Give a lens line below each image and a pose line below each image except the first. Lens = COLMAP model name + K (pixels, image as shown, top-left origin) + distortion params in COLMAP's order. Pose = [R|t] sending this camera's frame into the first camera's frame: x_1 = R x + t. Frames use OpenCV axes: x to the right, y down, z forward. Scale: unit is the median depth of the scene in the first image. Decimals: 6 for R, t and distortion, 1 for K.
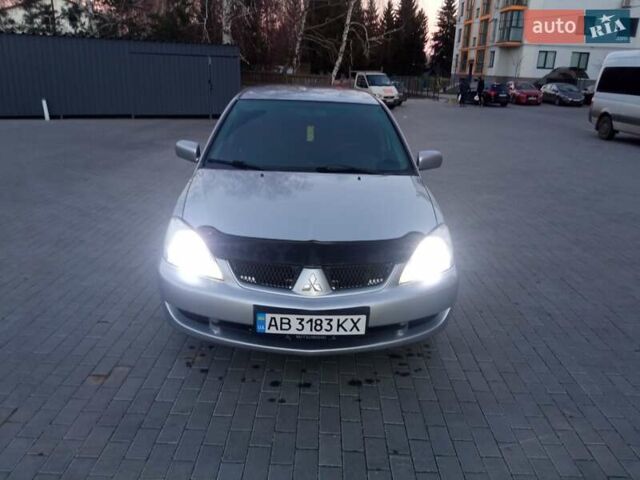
lens RADIAL K [[520.3, 0, 322.8], [0, 520.3, 228.2], [0, 0, 1]] dist [0.066262, -0.110460]
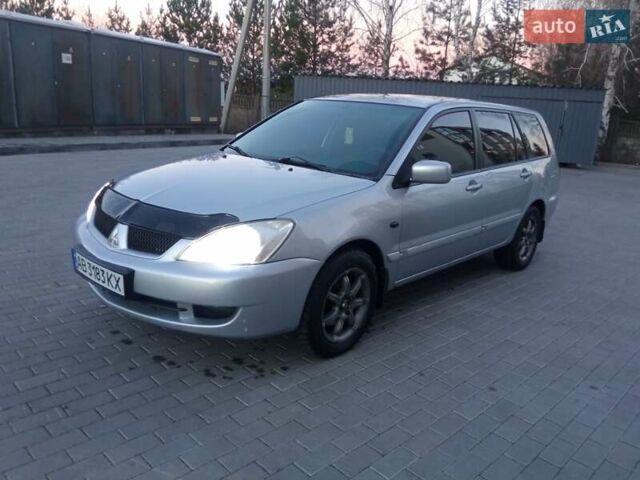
lens RADIAL K [[520.3, 0, 322.8], [0, 520.3, 228.2], [0, 0, 1]] dist [0.066262, -0.110460]
pose [[0.719635, 0.172060, -0.672696, 0.079864], [-0.238188, 0.971198, -0.006398, -0.000288], [0.652220, 0.164832, 0.739891, 0.039793]]
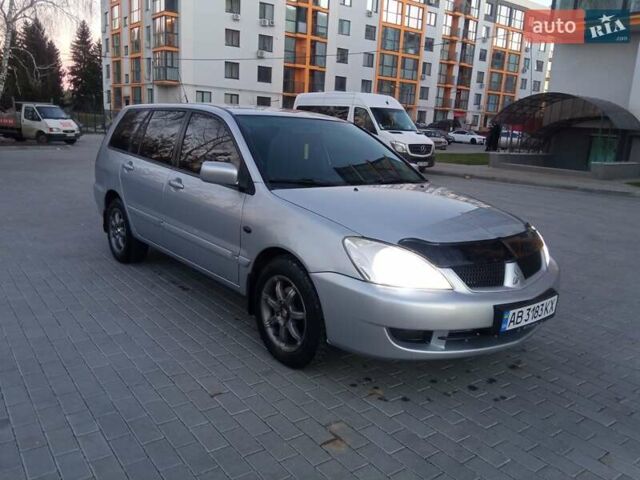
lens RADIAL K [[520.3, 0, 322.8], [0, 520.3, 228.2], [0, 0, 1]] dist [0.066262, -0.110460]
pose [[0.797792, -0.110362, 0.592747, -0.077732], [0.150435, 0.988448, -0.018437, -0.002480], [-0.583864, 0.103879, 0.805178, 0.029214]]
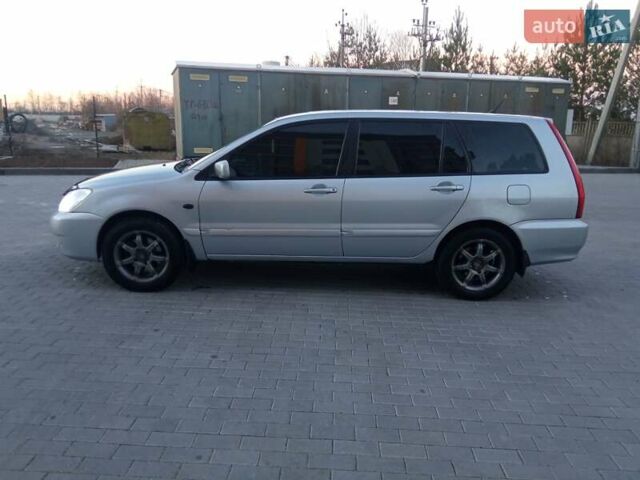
lens RADIAL K [[520.3, 0, 322.8], [0, 520.3, 228.2], [0, 0, 1]] dist [0.066262, -0.110460]
pose [[-0.023308, 0.164932, -0.986030, 0.151225], [-0.306048, 0.937768, 0.164094, -0.031146], [0.951731, 0.305597, 0.028620, 0.150147]]
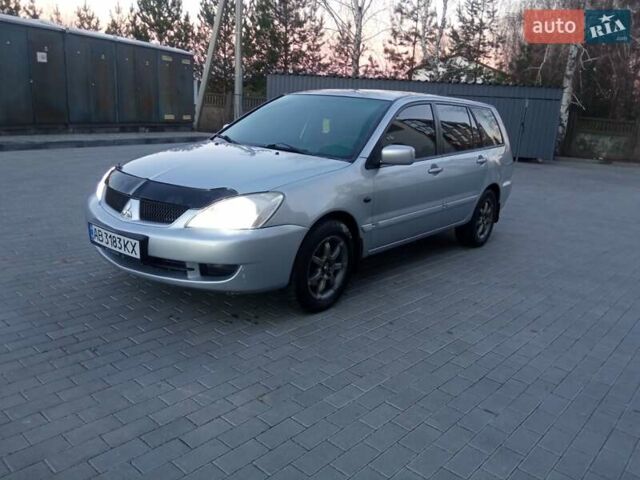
lens RADIAL K [[520.3, 0, 322.8], [0, 520.3, 228.2], [0, 0, 1]] dist [0.066262, -0.110460]
pose [[0.756692, 0.161937, -0.633398, 0.089451], [-0.223330, 0.974583, -0.017636, 0.005417], [0.614443, 0.154802, 0.773625, 0.027590]]
